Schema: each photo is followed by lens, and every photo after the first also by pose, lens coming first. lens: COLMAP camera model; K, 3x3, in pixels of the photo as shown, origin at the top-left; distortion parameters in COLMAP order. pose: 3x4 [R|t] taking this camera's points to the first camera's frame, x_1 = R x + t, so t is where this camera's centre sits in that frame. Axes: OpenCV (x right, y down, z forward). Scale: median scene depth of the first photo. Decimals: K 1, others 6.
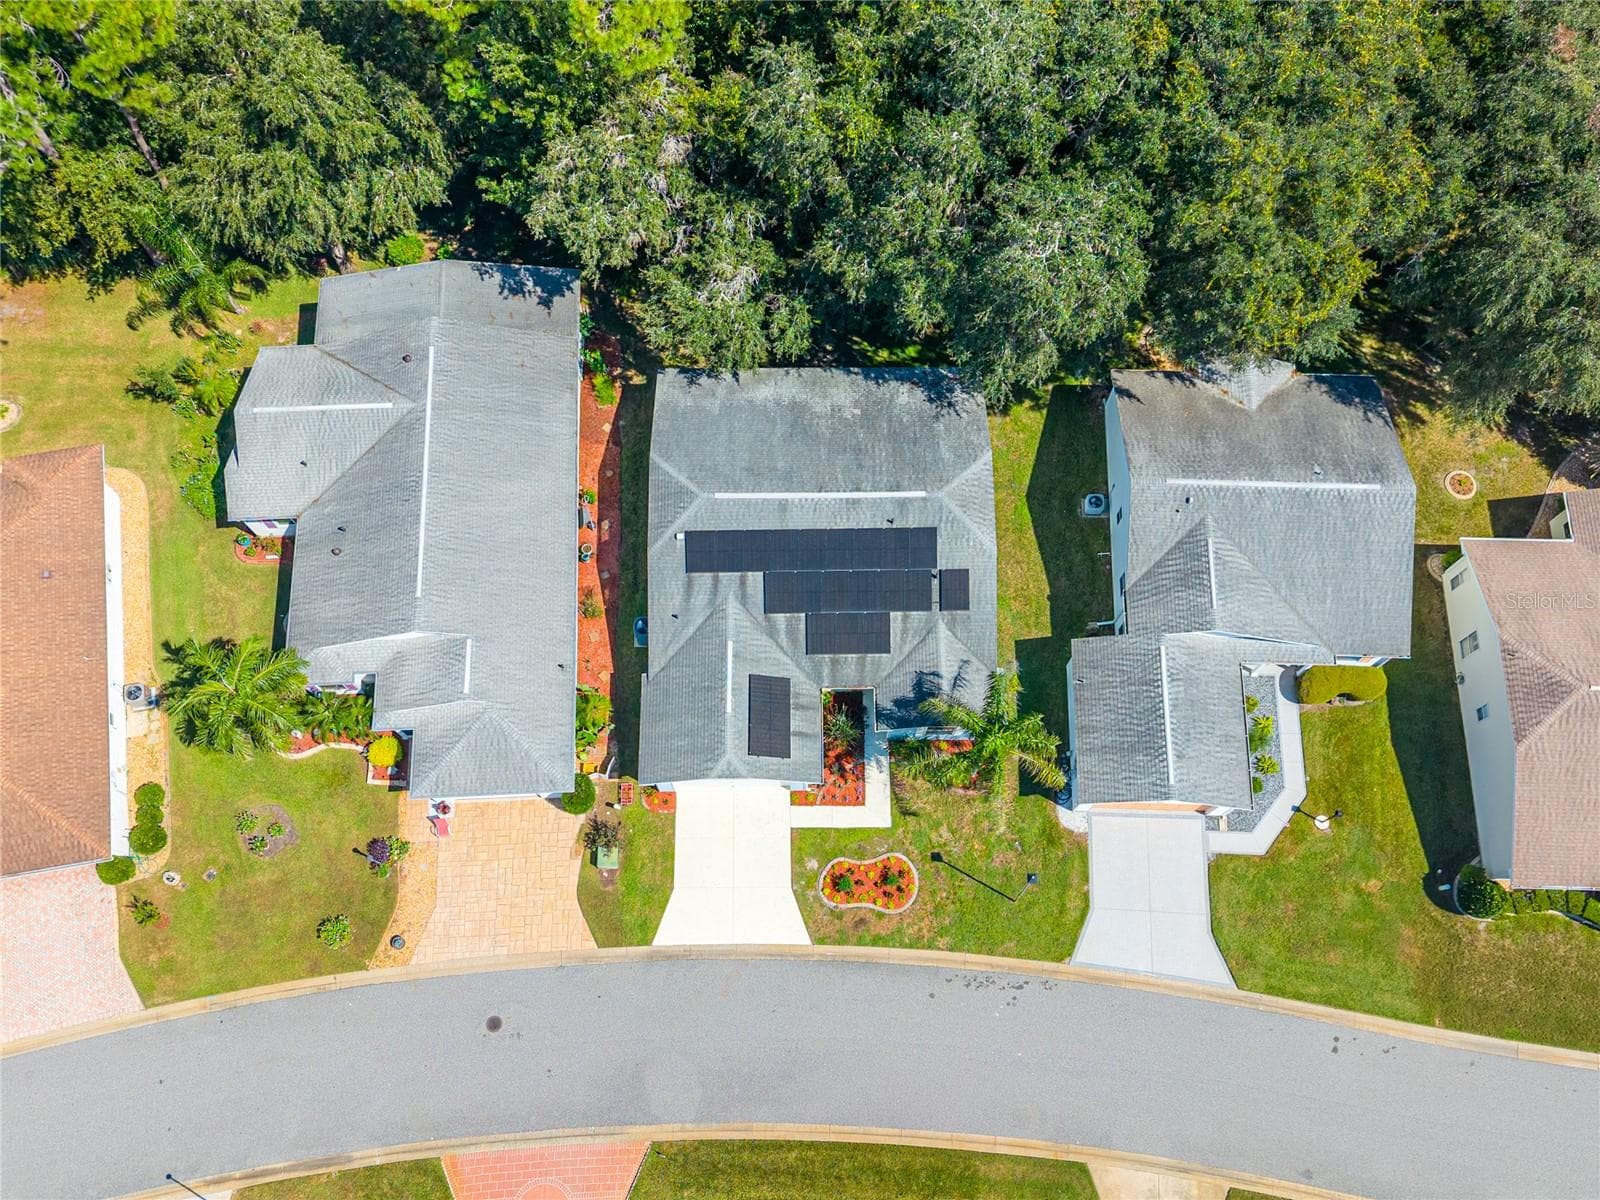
lens RADIAL K [[1196.9, 0, 800.1], [0, 1196.9, 669.6], [0, 0, 1]] dist [0.069566, -0.158546]
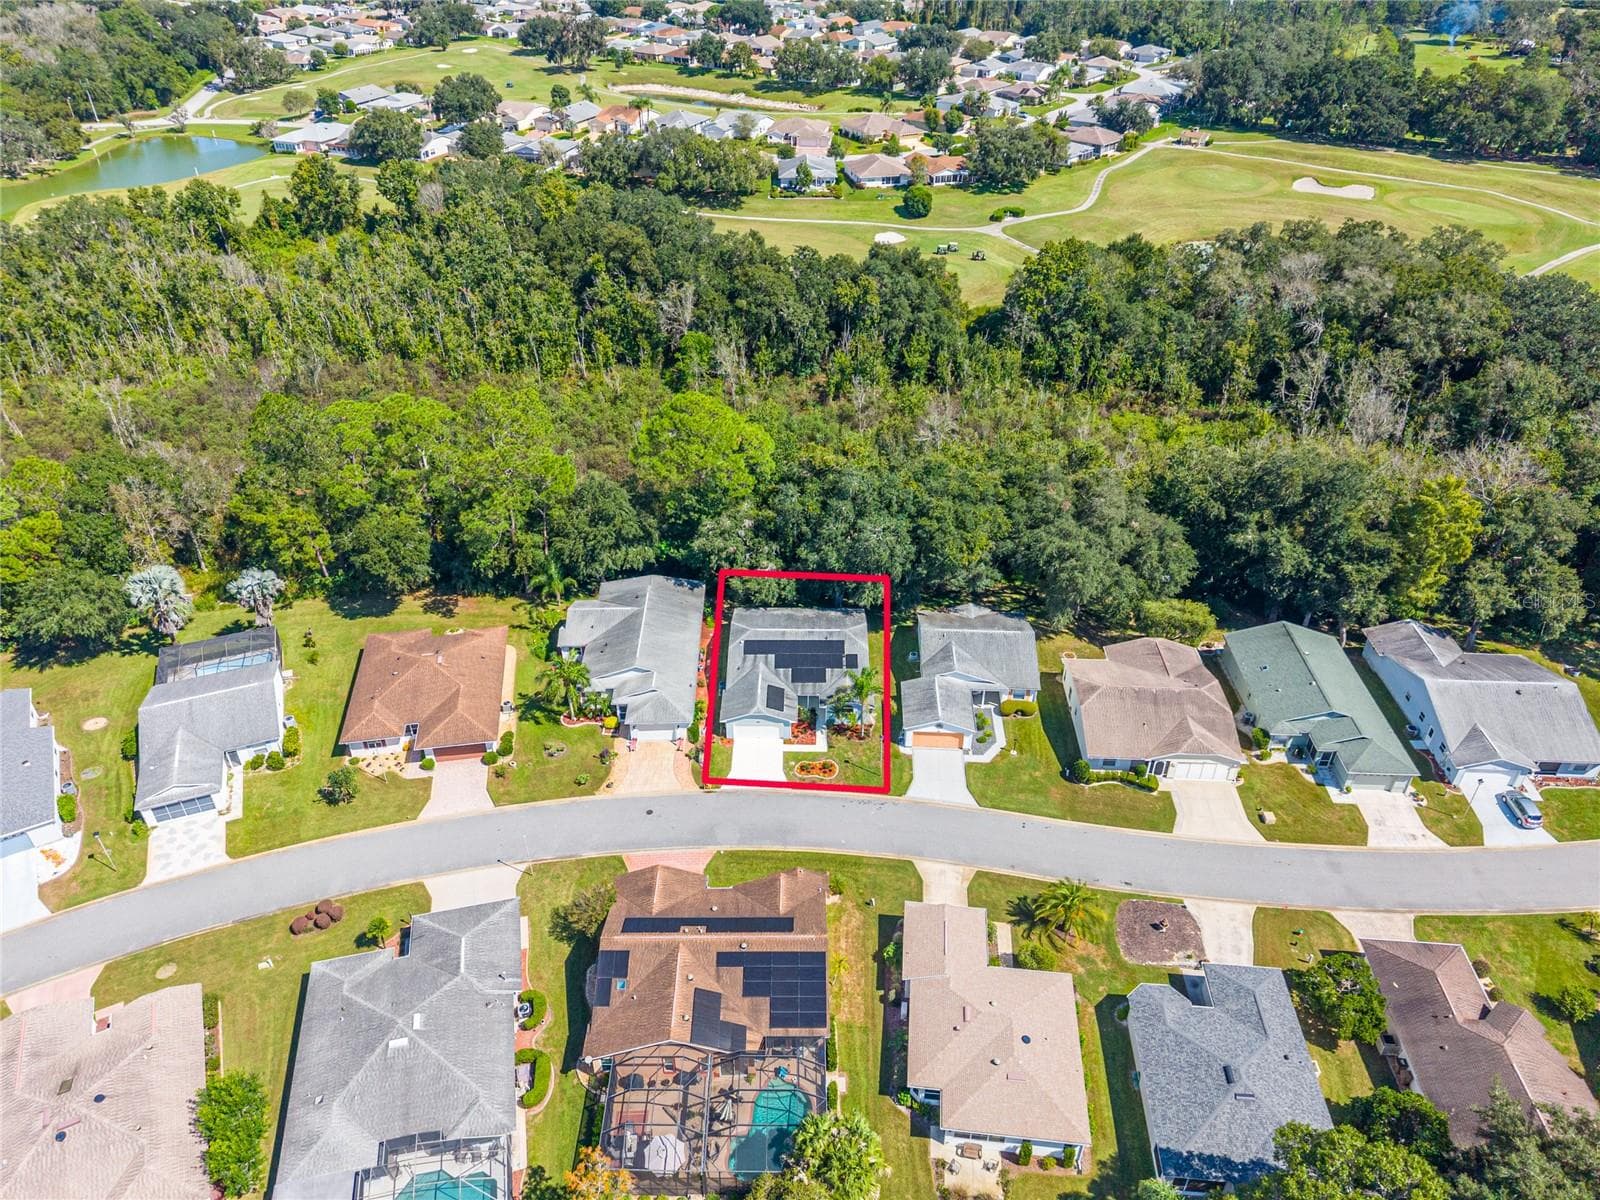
lens RADIAL K [[1055.8, 0, 801.8], [0, 1055.8, 604.9], [0, 0, 1]] dist [0.045257, -0.057194]
pose [[0.999889, 0.011813, -0.009028, 0.043523], [-0.014866, 0.785693, -0.618439, 1.186362], [-0.000212, 0.618504, 0.785781, -0.780575]]
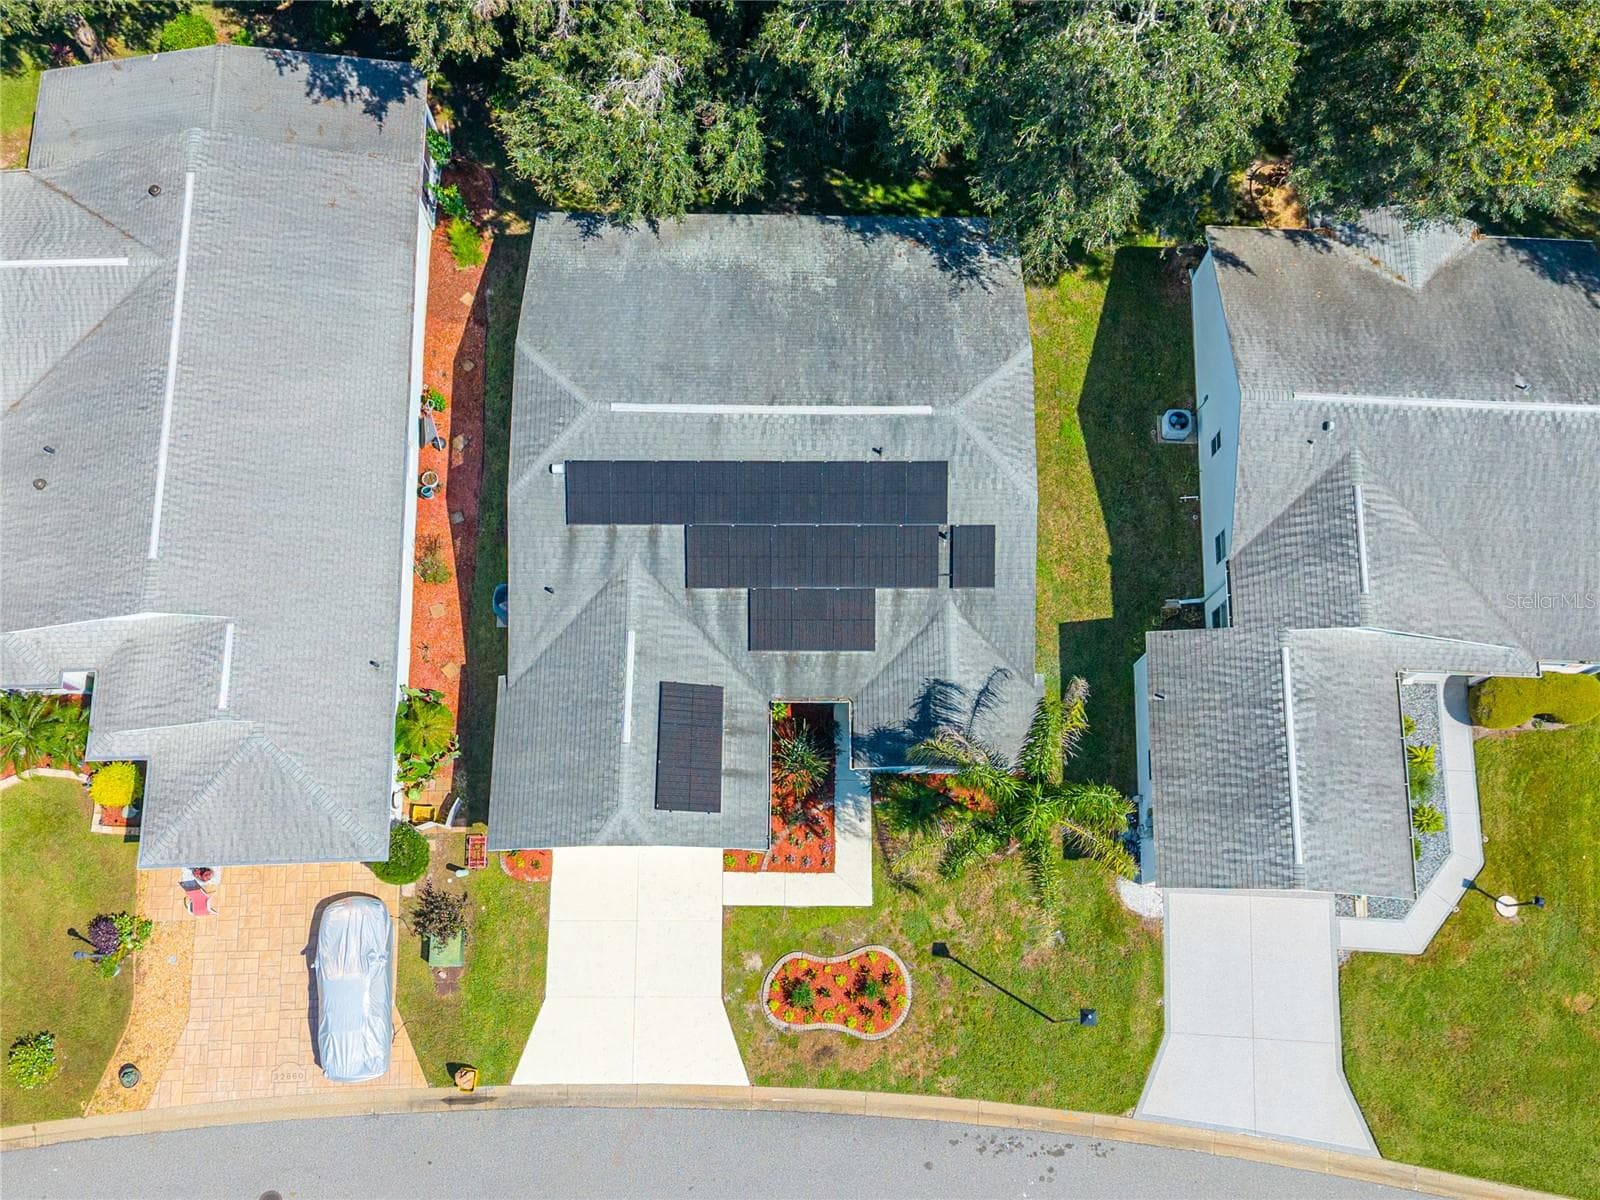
lens RADIAL K [[1476.0, 0, 782.9], [0, 1476.0, 662.8], [0, 0, 1]] dist [0.008738, -0.000516]
pose [[0.999848, 0.012938, 0.011727, 0.015021], [-0.013434, 0.998972, 0.043293, -0.041303], [-0.011155, -0.043444, 0.998994, 0.184412]]
